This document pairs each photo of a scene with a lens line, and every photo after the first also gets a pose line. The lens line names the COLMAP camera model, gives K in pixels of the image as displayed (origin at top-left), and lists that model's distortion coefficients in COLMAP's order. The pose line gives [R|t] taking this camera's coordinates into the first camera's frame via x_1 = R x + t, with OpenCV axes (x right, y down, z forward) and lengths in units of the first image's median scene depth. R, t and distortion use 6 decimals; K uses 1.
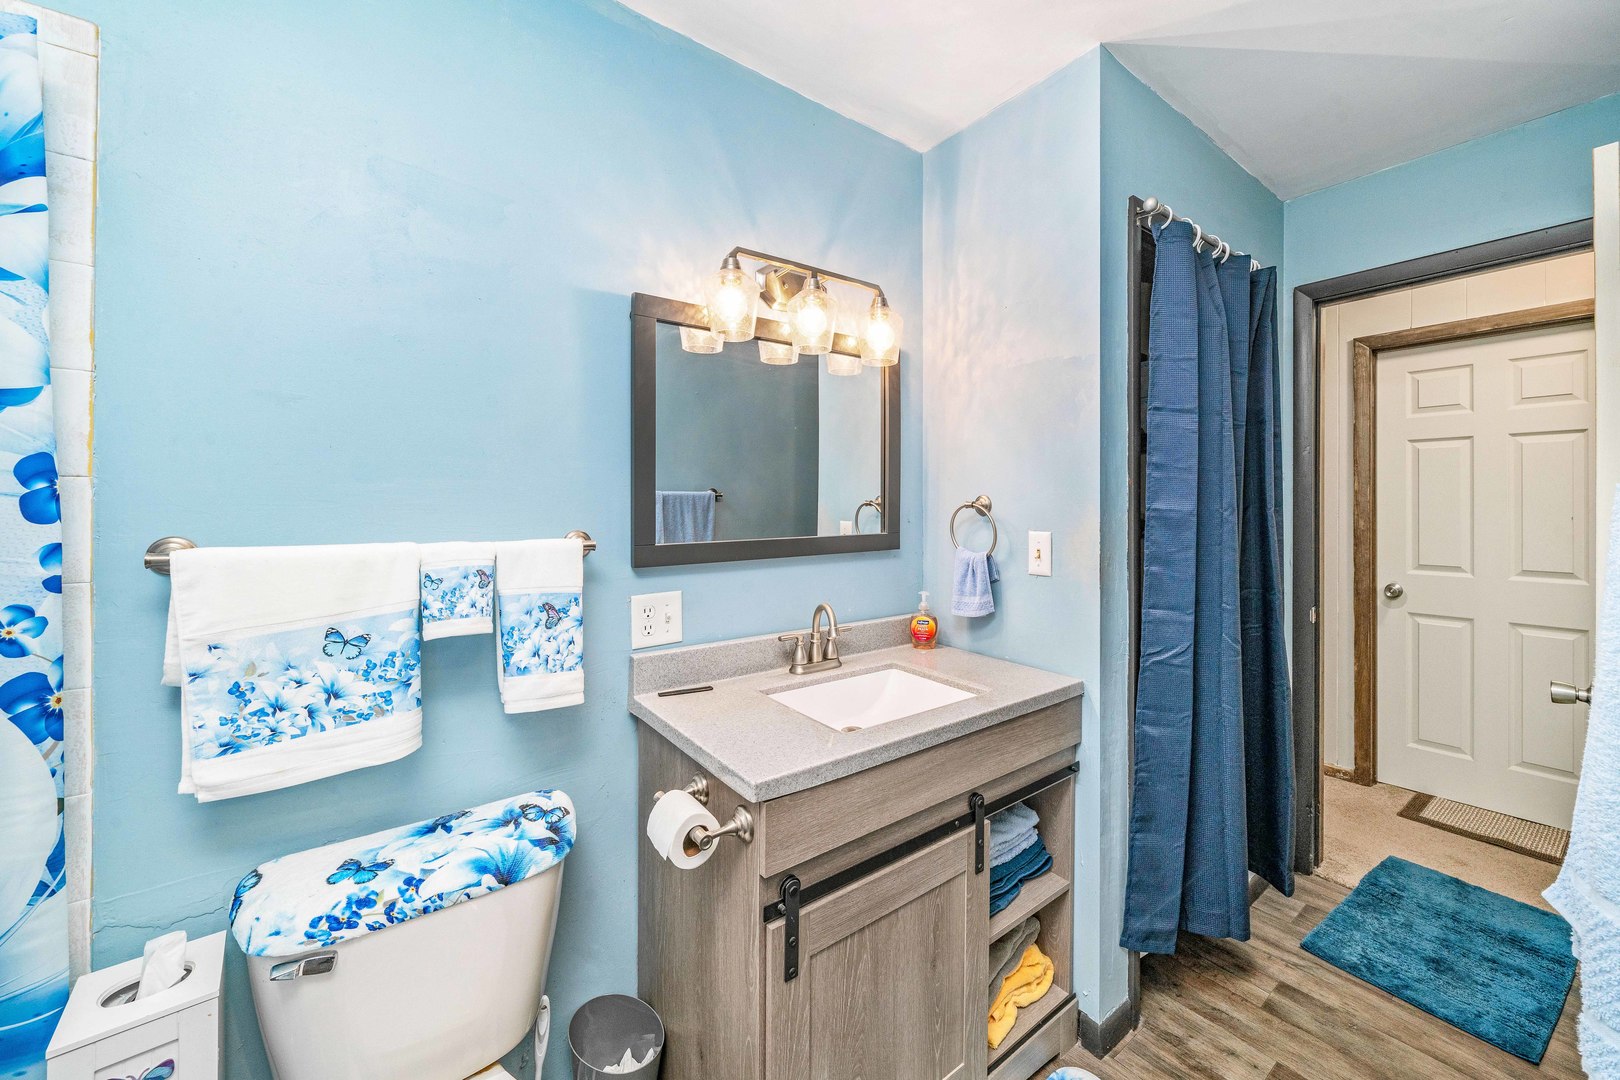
lens RADIAL K [[591.1, 0, 805.2], [0, 591.1, 509.1], [0, 0, 1]] dist [-0.001253, -0.000137]
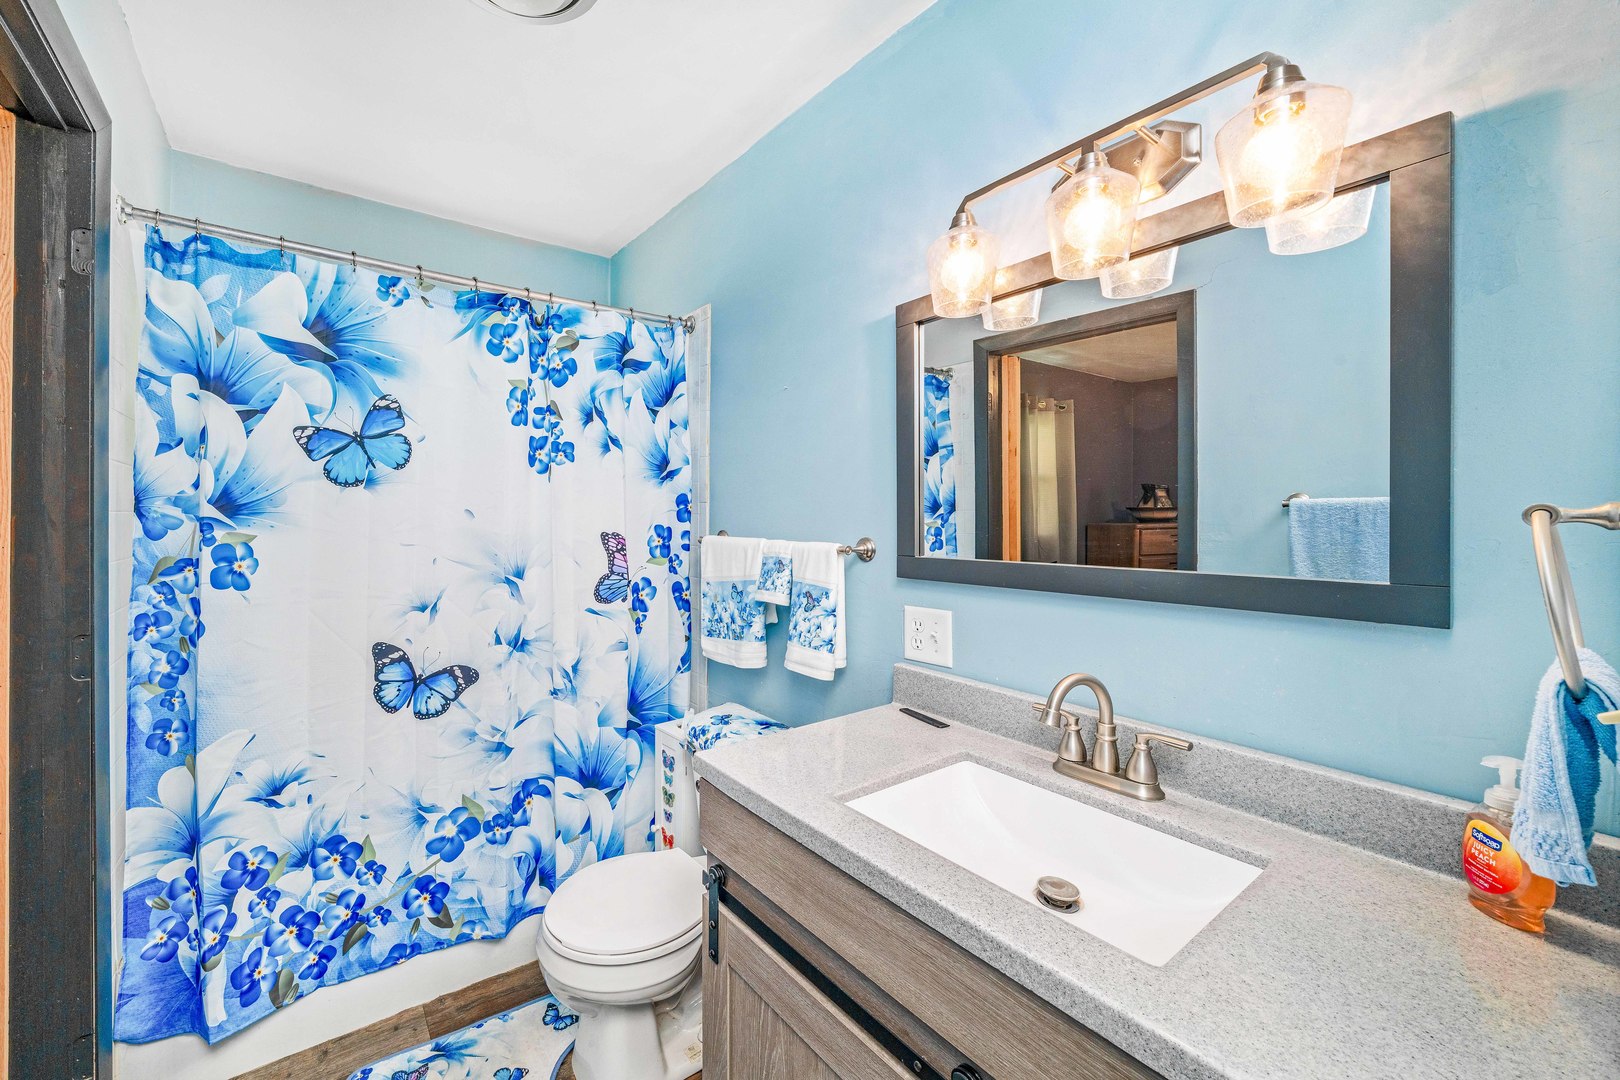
lens RADIAL K [[614.9, 0, 810.0], [0, 614.9, 540.0], [0, 0, 1]] dist [-0.002416, -0.000213]
pose [[0.074848, 0.029249, -0.996766, 0.936349], [-0.024163, 0.999329, 0.027510, 0.011347], [0.996902, 0.022026, 0.075504, 0.951678]]
